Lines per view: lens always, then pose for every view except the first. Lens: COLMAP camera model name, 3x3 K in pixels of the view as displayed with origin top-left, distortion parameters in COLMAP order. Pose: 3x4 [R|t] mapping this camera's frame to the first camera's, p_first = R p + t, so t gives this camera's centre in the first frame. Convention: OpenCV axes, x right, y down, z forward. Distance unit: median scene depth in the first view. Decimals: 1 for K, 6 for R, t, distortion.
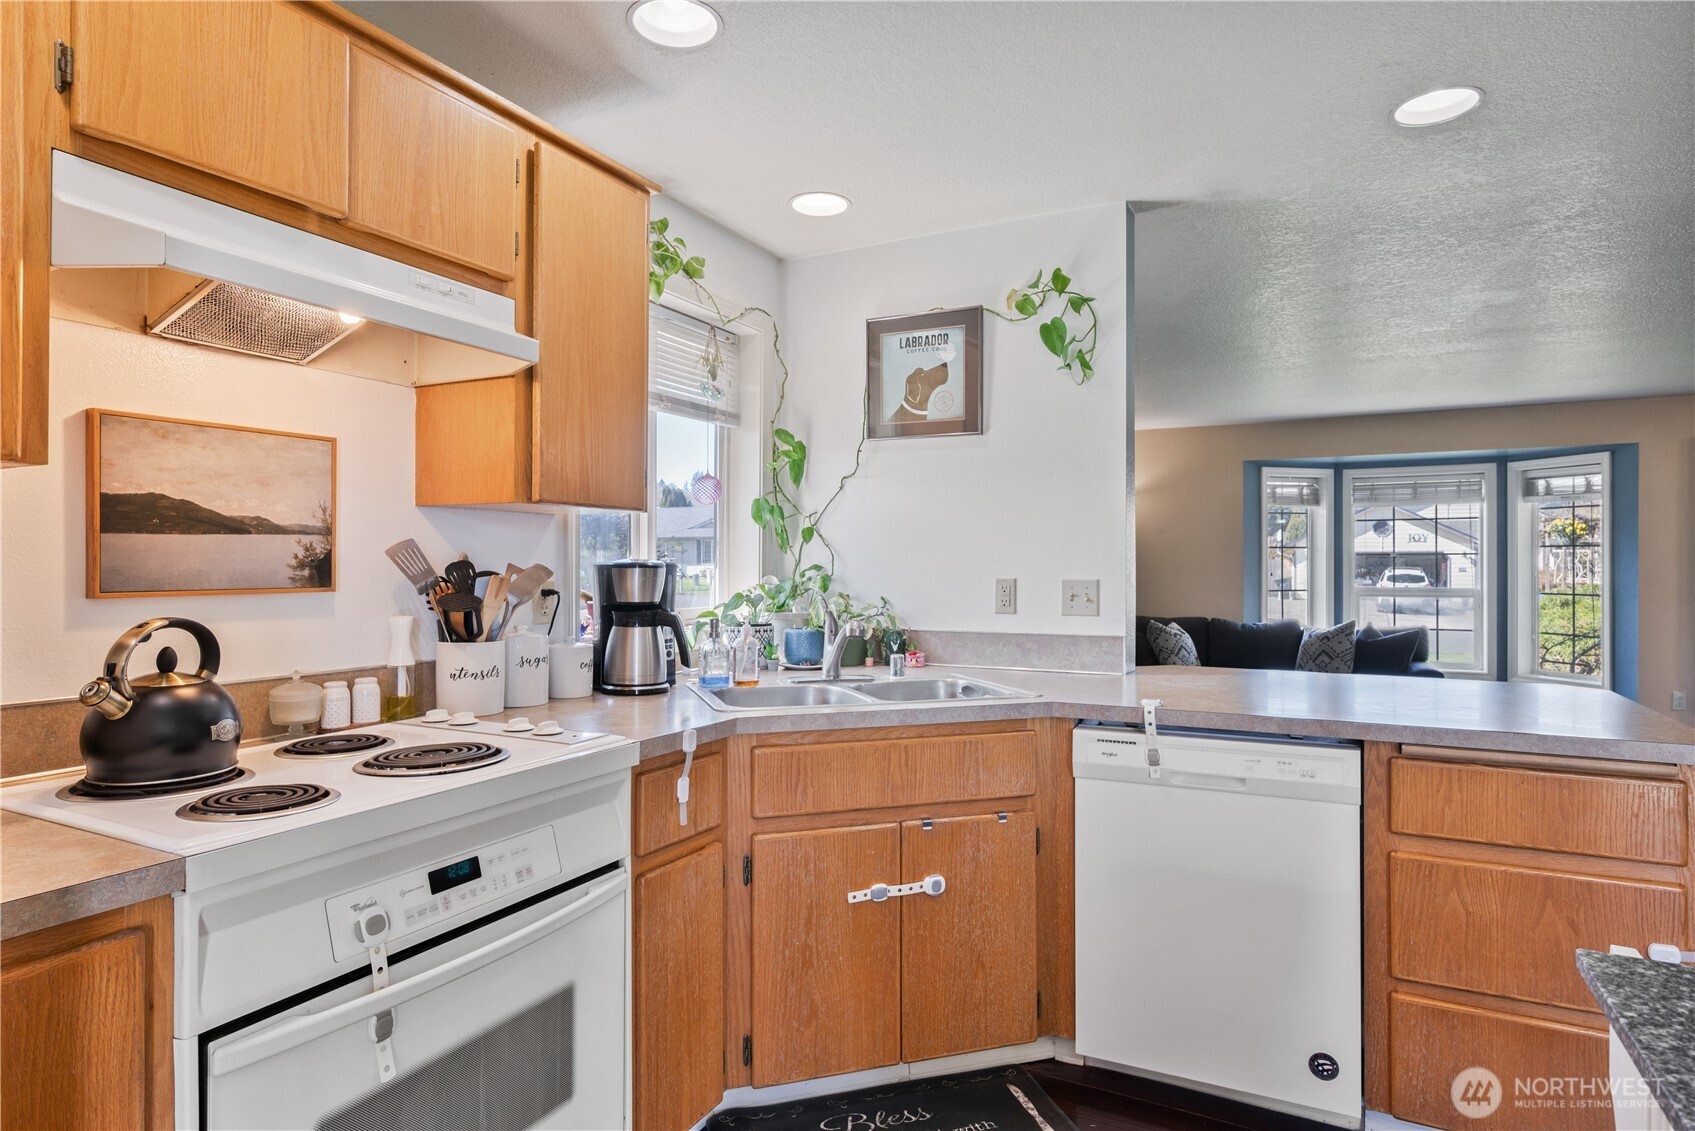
lens RADIAL K [[921.7, 0, 840.8], [0, 921.7, 563.6], [0, 0, 1]] dist [-0.002131, 0.001760]
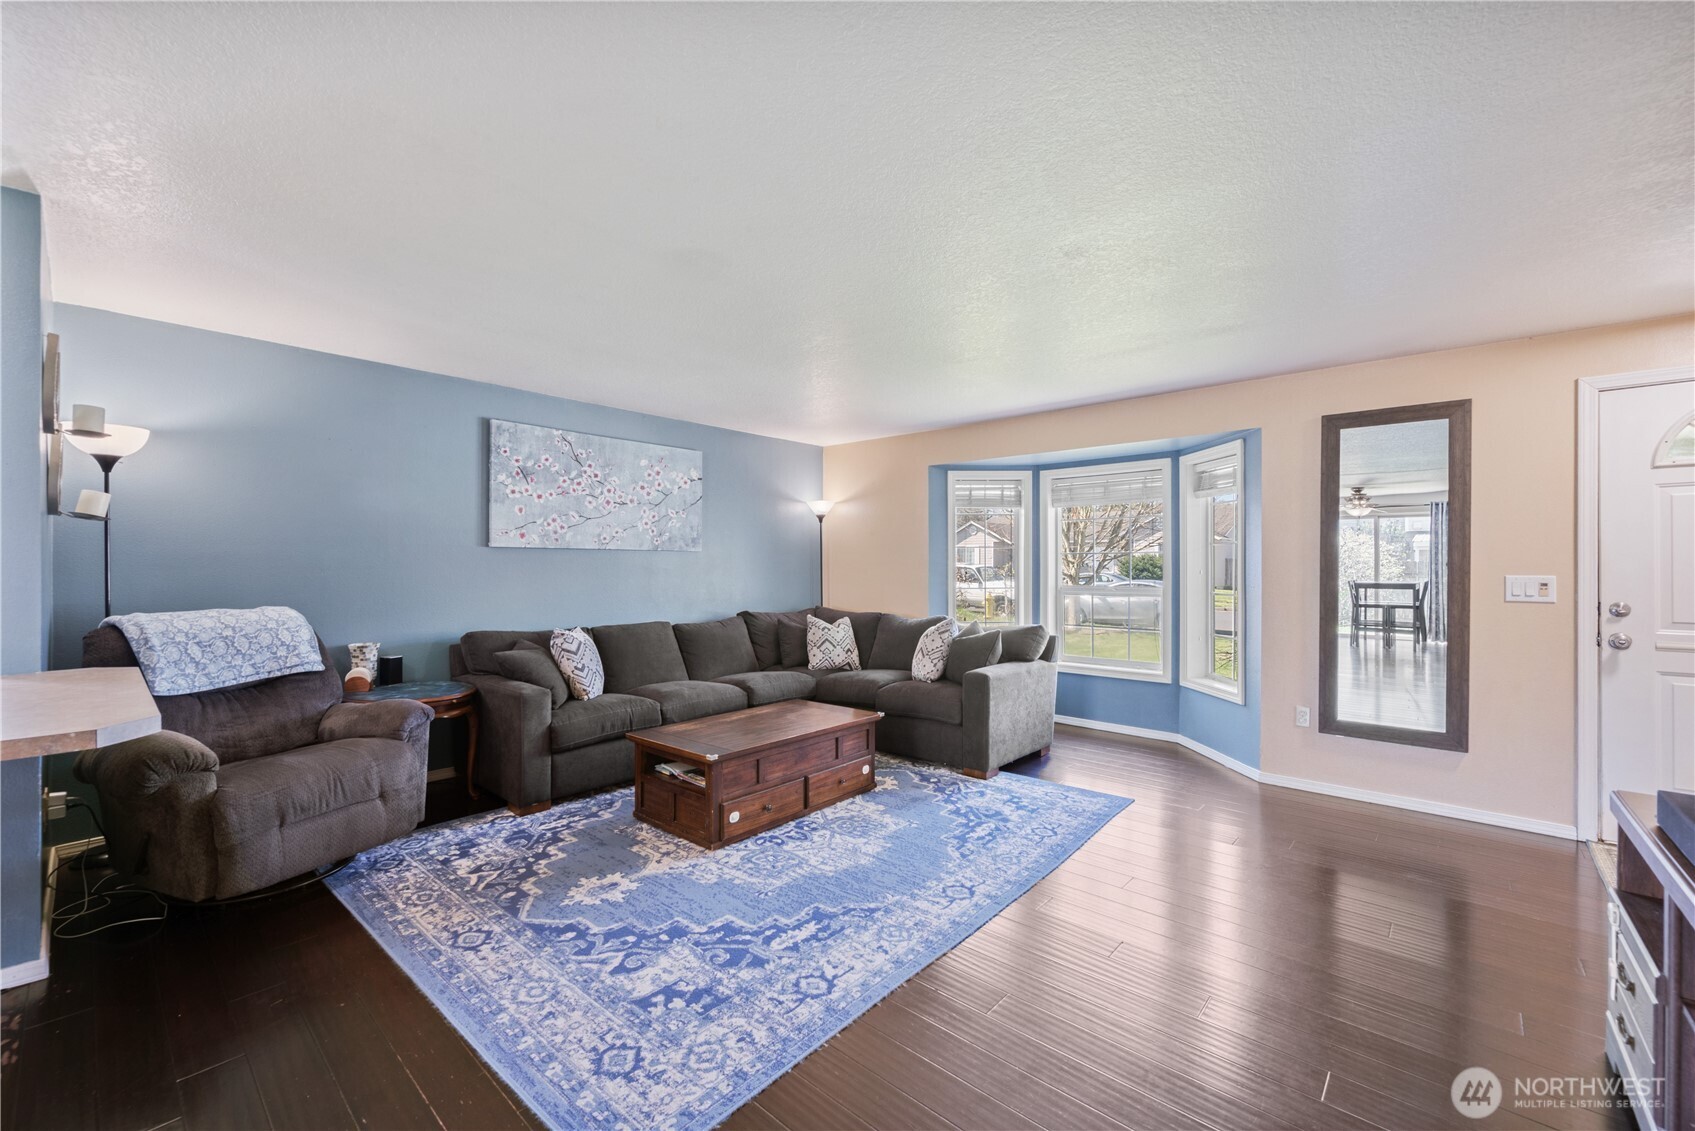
lens RADIAL K [[686.1, 0, 841.1], [0, 686.1, 569.8], [0, 0, 1]] dist [-0.002948, -0.000362]
pose [[0.970467, 0.000279, -0.241235, 1.363065], [0.001496, 0.999973, 0.007174, 0.006145], [0.241231, -0.007323, 0.970440, 0.540837]]
